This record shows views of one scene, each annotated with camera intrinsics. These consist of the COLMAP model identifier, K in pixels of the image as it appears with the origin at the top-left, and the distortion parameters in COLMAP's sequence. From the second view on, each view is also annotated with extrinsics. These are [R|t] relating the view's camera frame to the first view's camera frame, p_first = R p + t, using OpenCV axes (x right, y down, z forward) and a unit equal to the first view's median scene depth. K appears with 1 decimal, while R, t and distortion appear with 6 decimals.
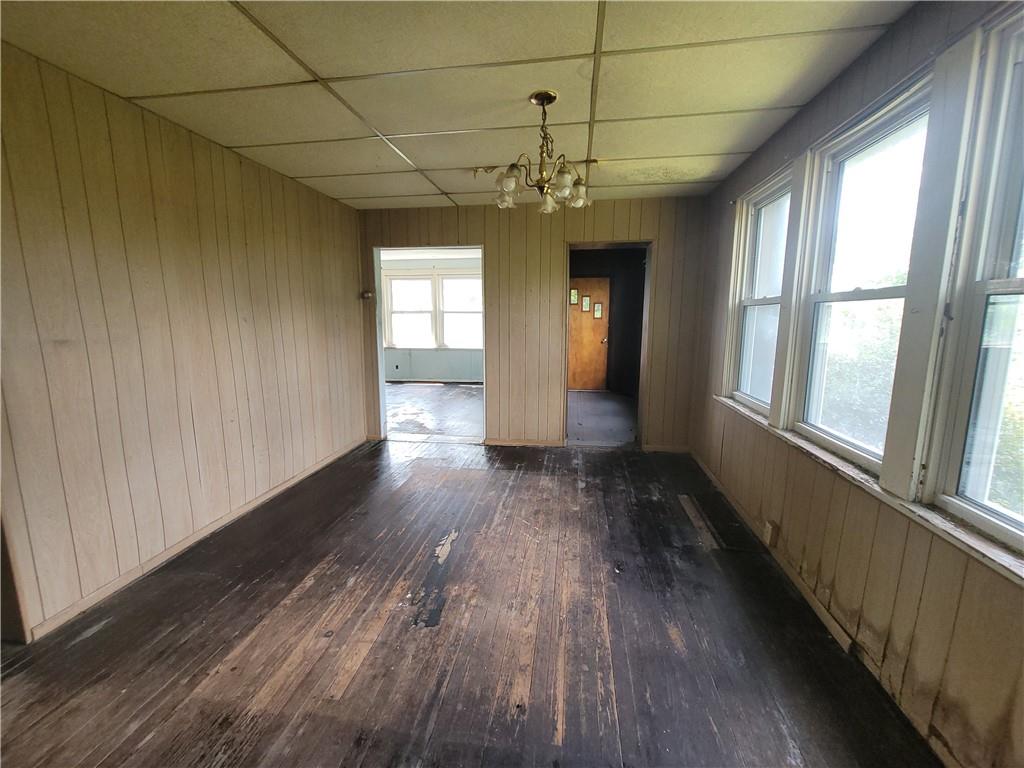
lens RADIAL K [[416.2, 0, 508.6], [0, 416.2, 385.5], [0, 0, 1]] dist [-0.003758, 0.000275]
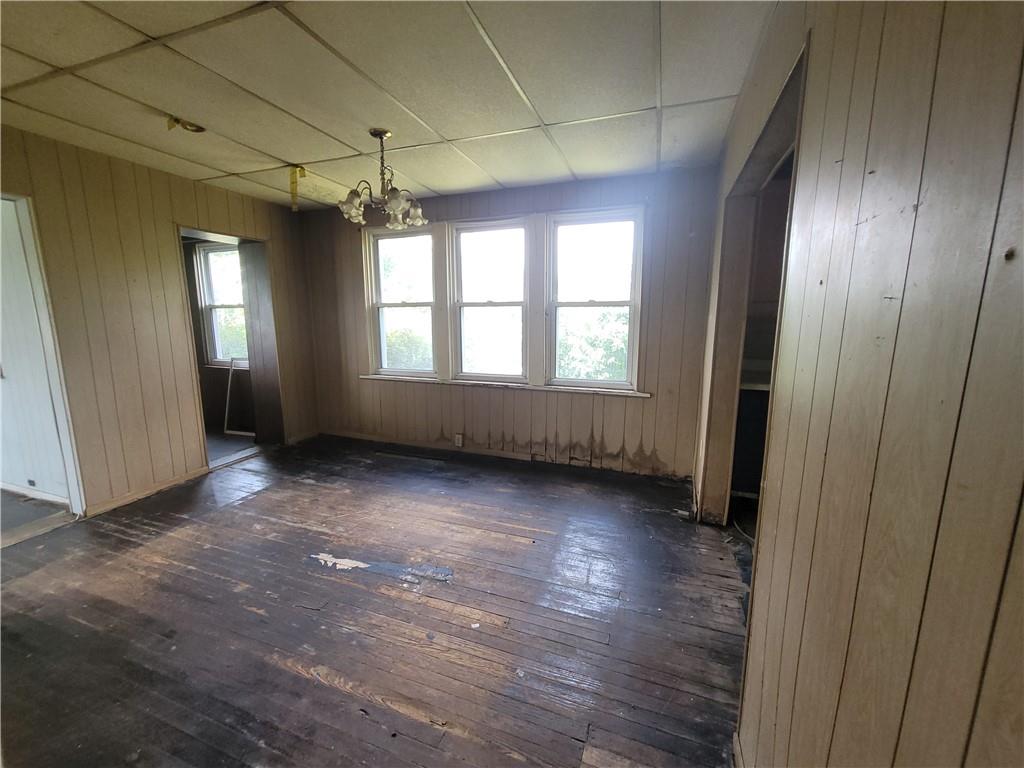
lens RADIAL K [[416.2, 0, 510.0], [0, 416.2, 379.9], [0, 0, 1]] dist [-0.003758, 0.000275]
pose [[0.184010, -0.151373, 0.971198, -0.810492], [0.163748, 0.978984, 0.121562, -0.053468], [-0.969189, 0.136663, 0.204930, 0.343153]]
